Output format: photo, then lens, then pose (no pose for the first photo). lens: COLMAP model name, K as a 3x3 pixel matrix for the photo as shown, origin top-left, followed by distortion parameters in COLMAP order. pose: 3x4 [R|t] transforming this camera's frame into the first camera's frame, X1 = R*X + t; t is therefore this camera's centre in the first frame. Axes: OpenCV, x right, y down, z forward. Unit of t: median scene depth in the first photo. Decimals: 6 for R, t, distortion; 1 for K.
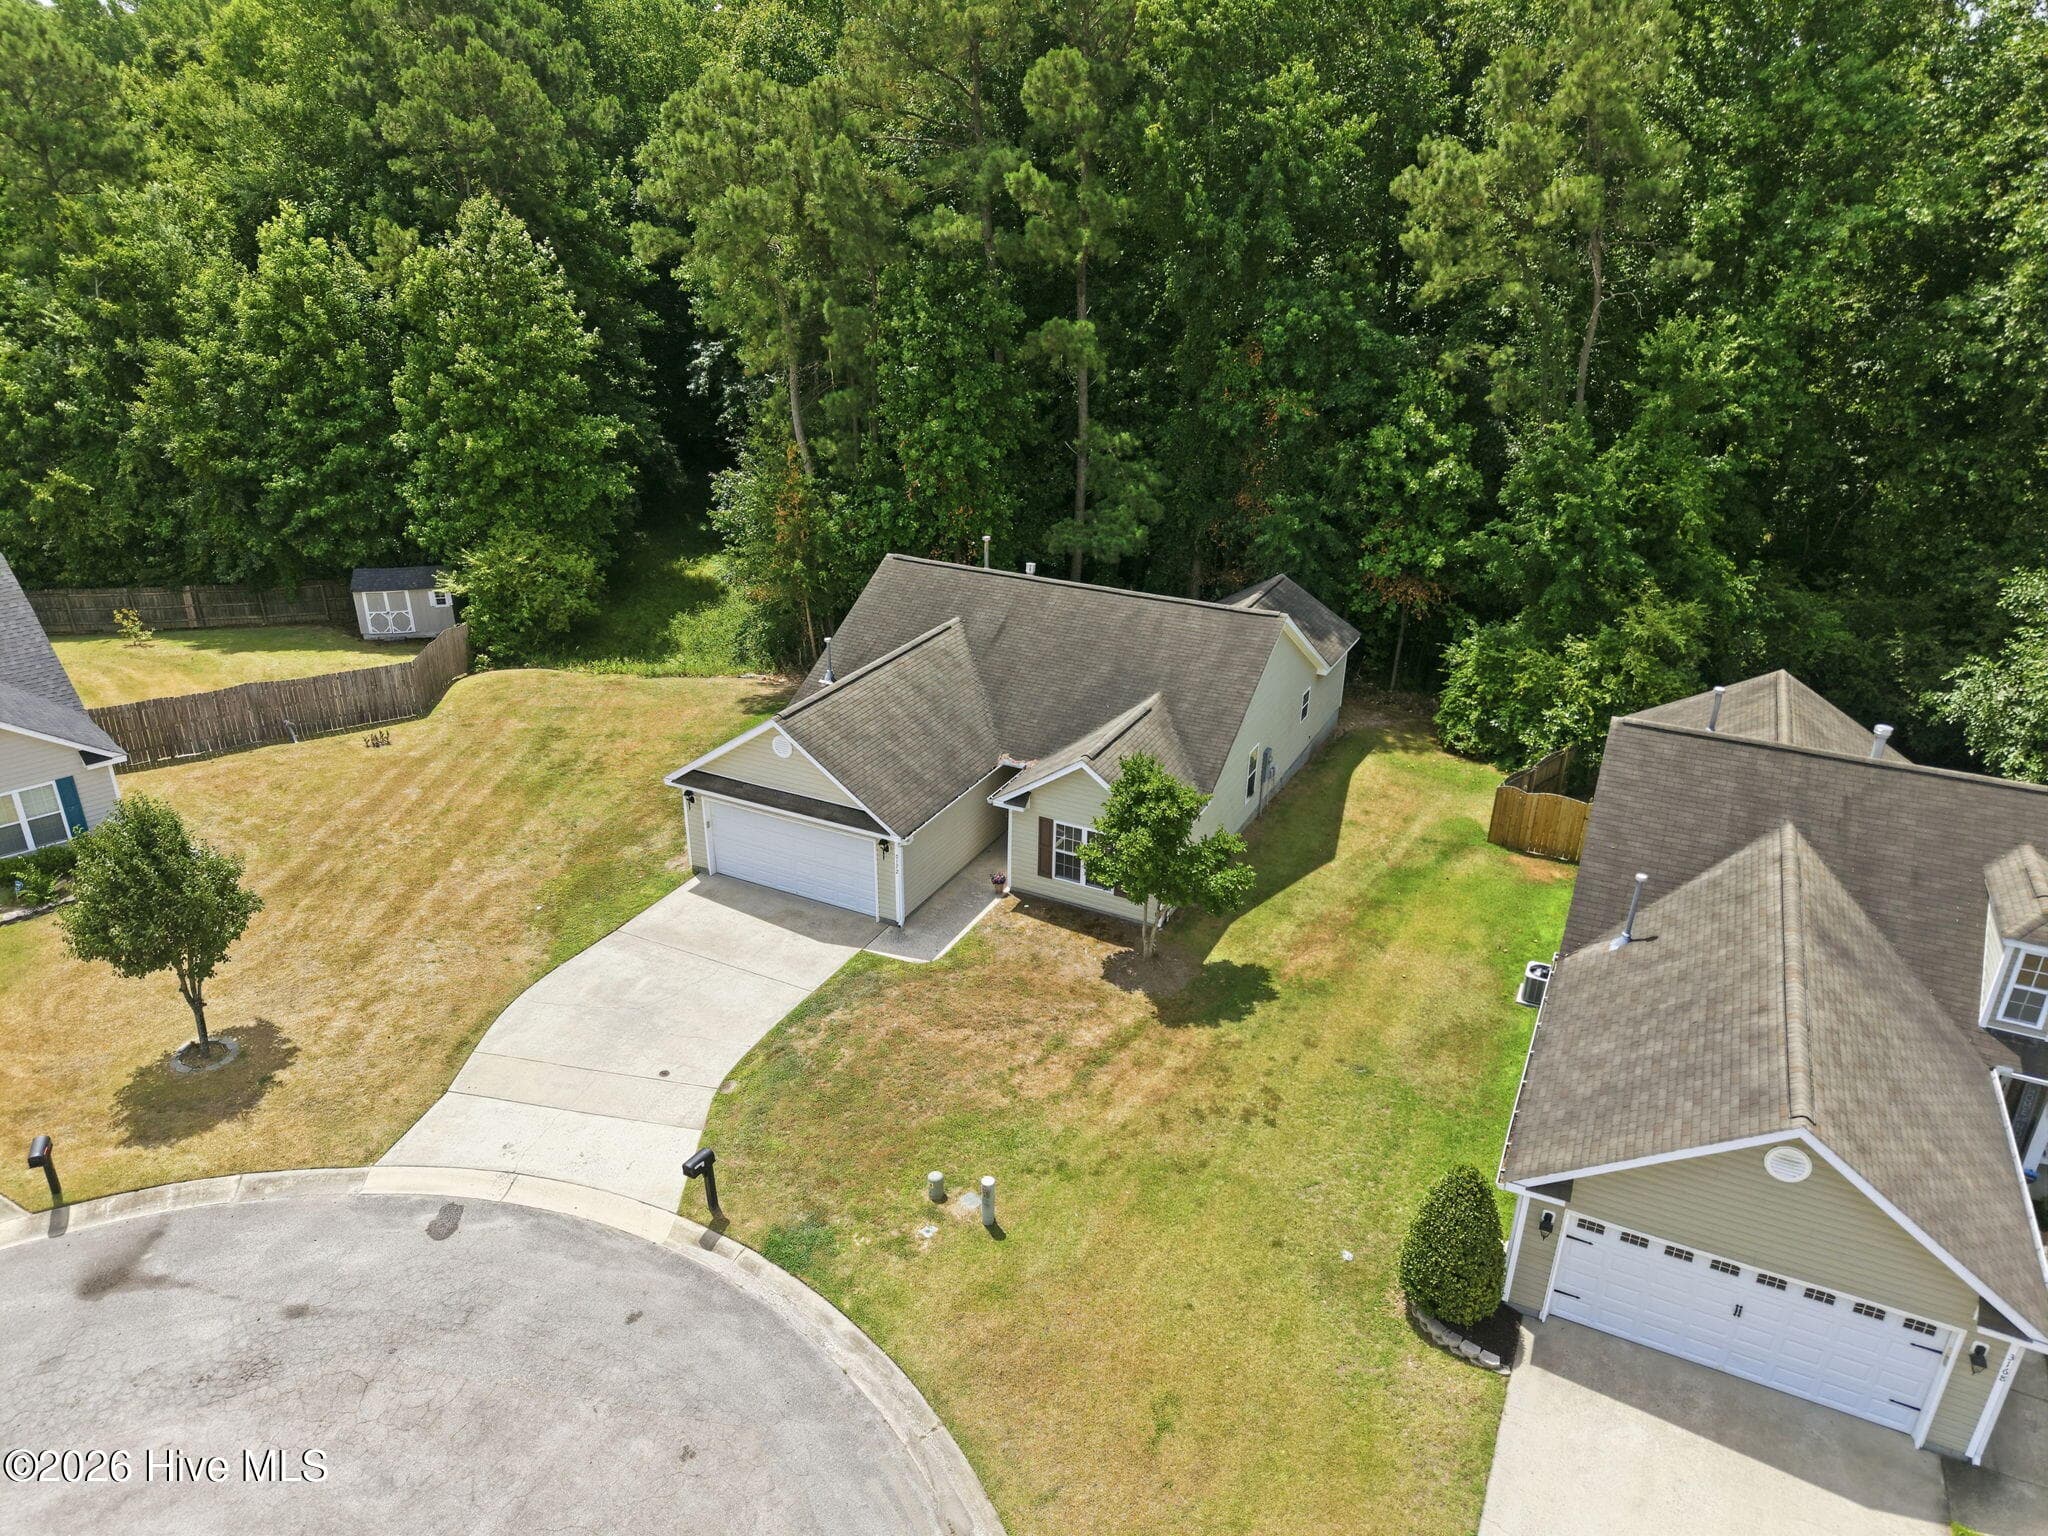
lens RADIAL K [[1375.1, 0, 1024.0], [0, 1375.1, 768.0], [0, 0, 1]] dist [0.040048, -0.053811]
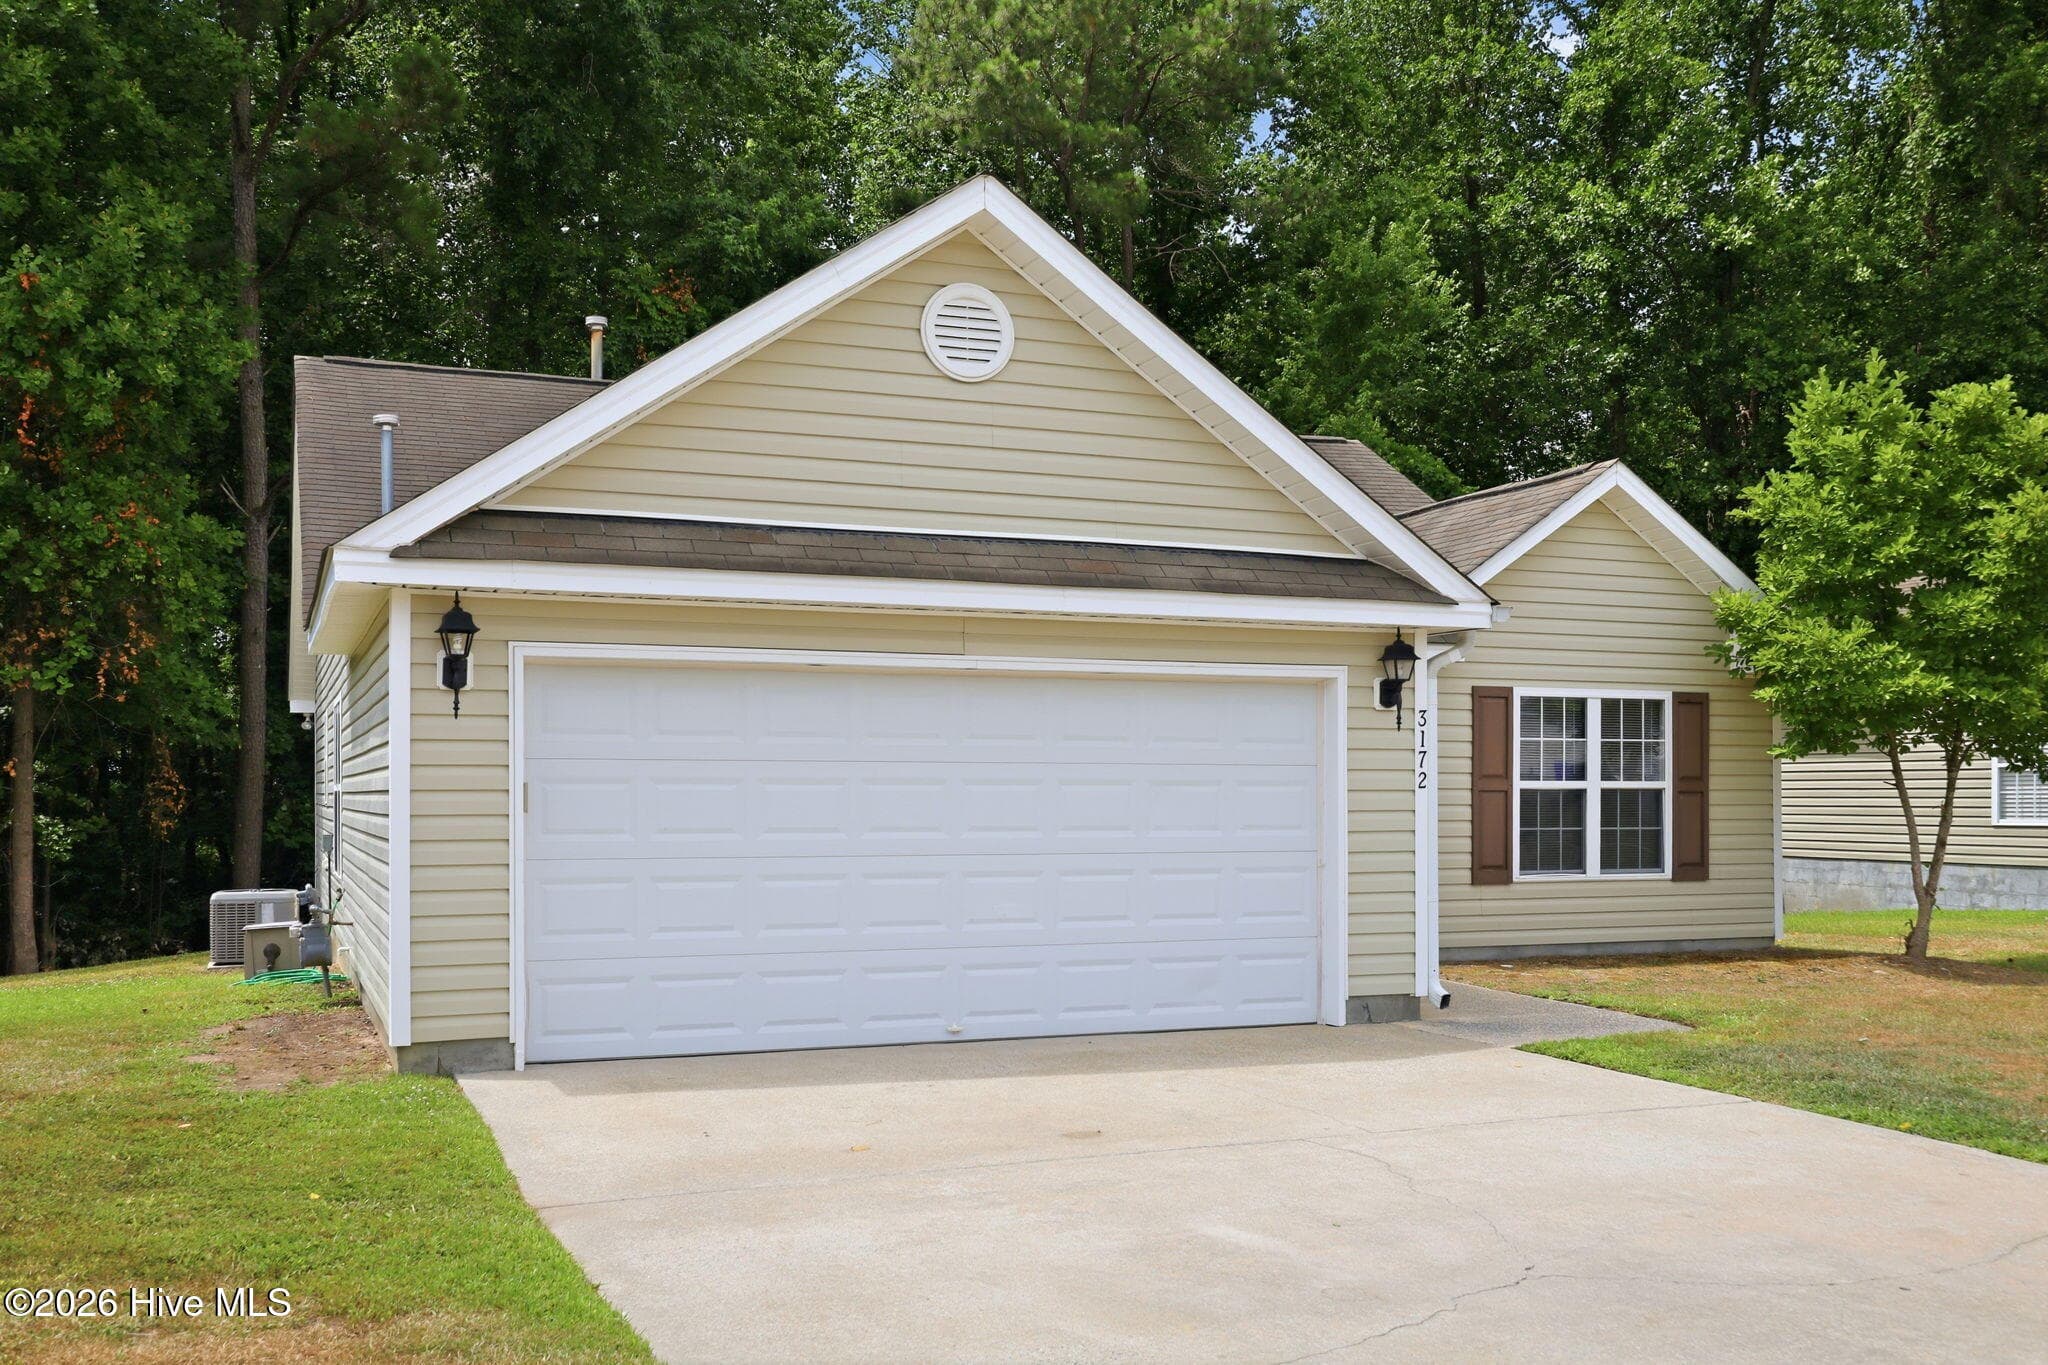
lens RADIAL K [[1889.1, 0, 1041.1], [0, 1889.1, 778.6], [0, 0, 1]] dist [0.001273, 0.011172]
pose [[0.660829, -0.011496, 0.750449, -0.410215], [0.316688, 0.910785, -0.264916, 0.145815], [-0.680451, 0.412722, 0.605514, 0.804195]]
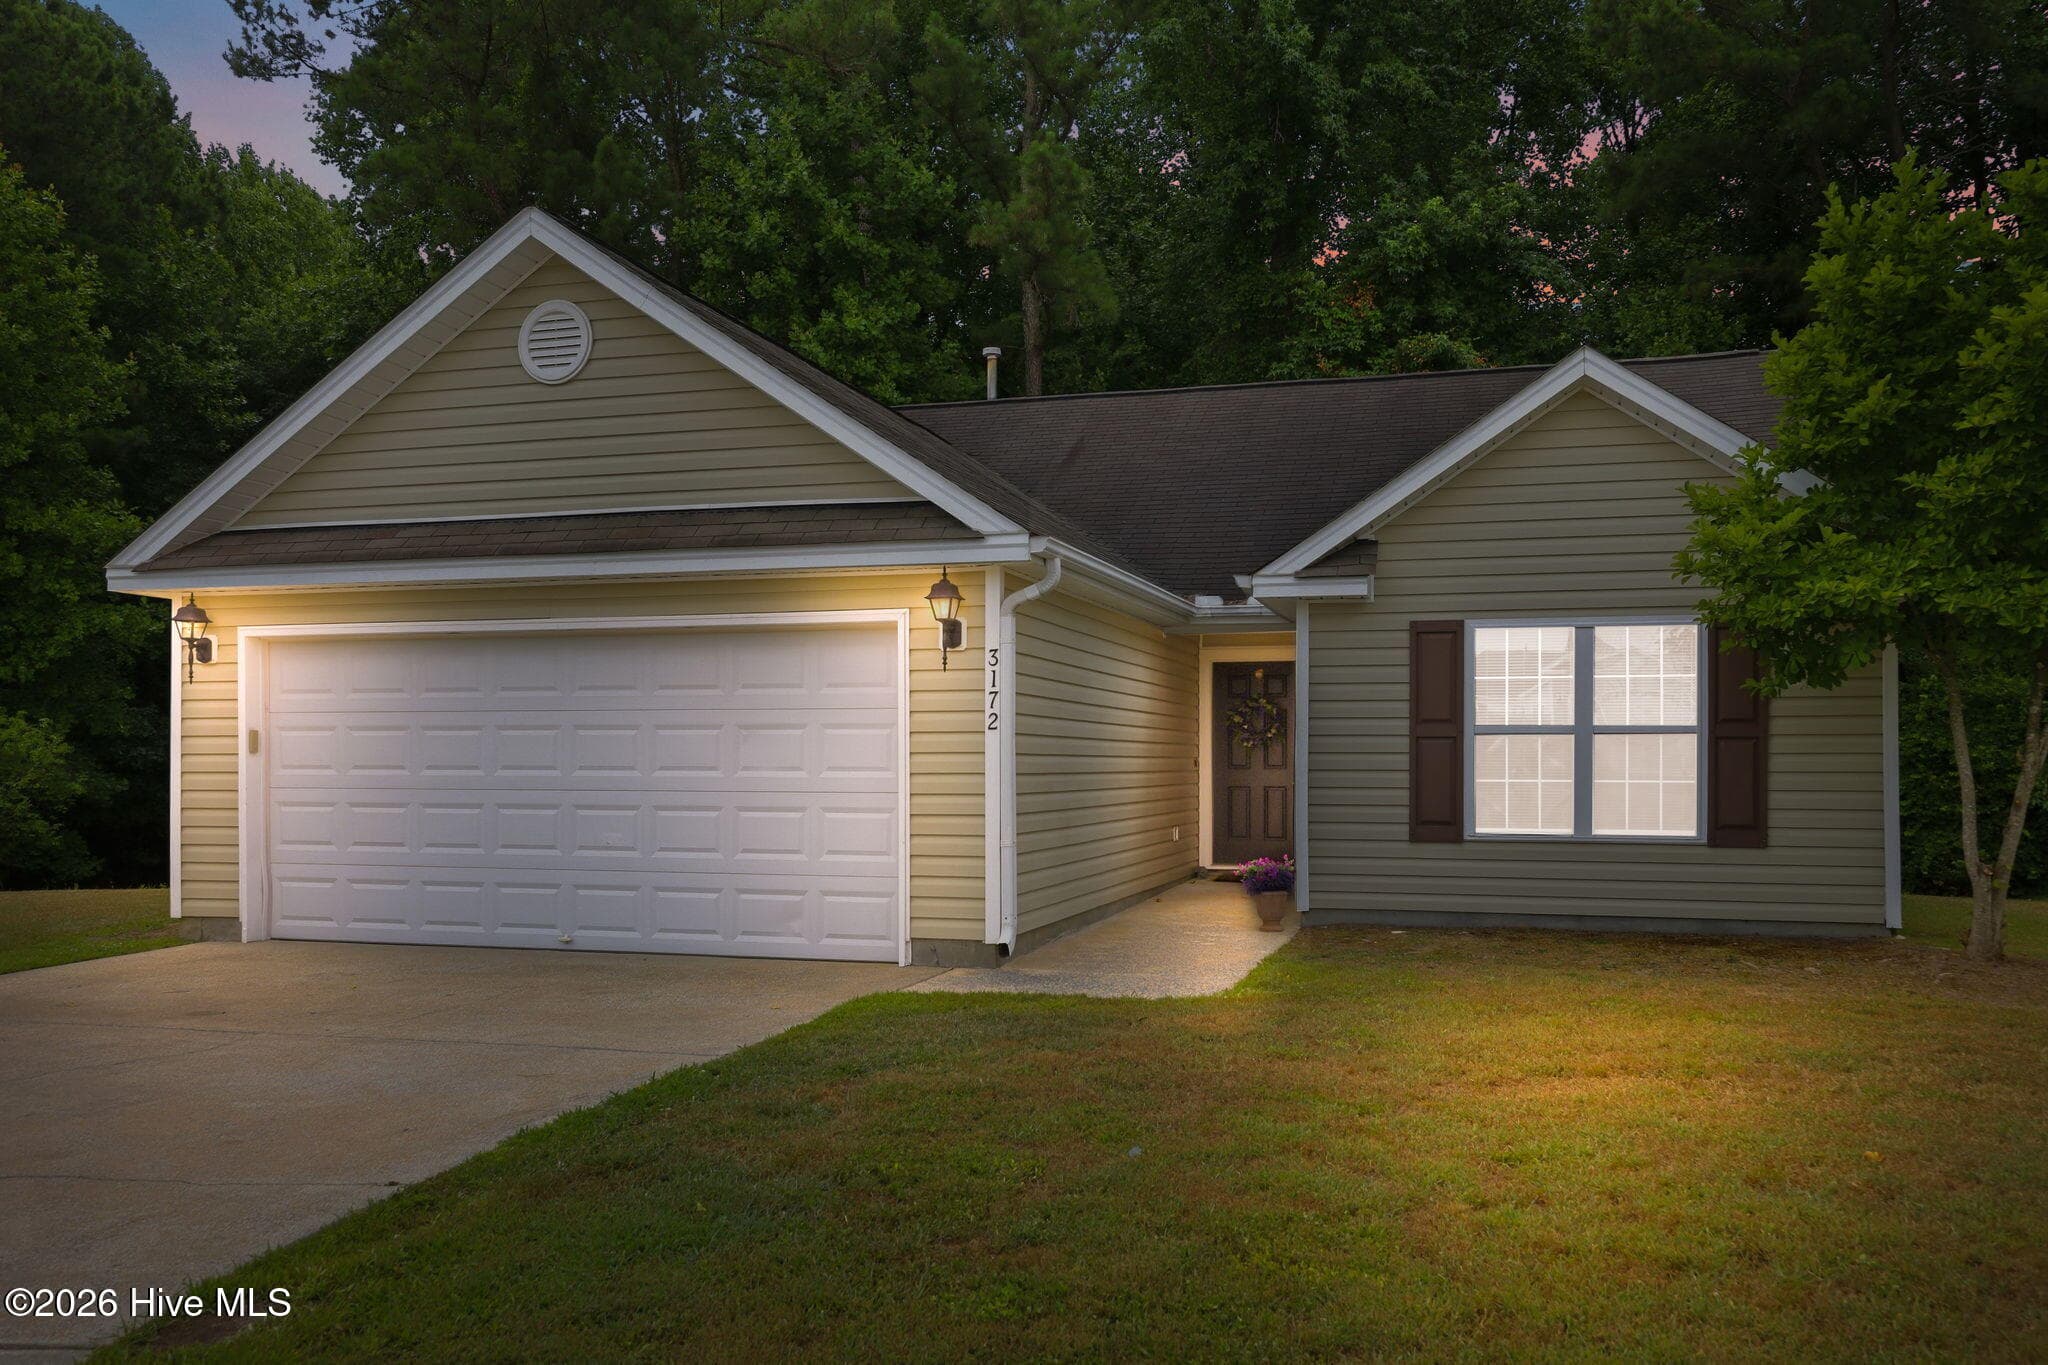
lens RADIAL K [[1677.6, 0, 1017.2], [0, 1677.6, 741.7], [0, 0, 1]] dist [-0.000408, -0.004377]
pose [[0.984955, -0.014500, 0.172201, -0.139467], [0.085445, 0.907008, -0.412353, 0.205826], [-0.150209, 0.420863, 0.894601, 0.695649]]
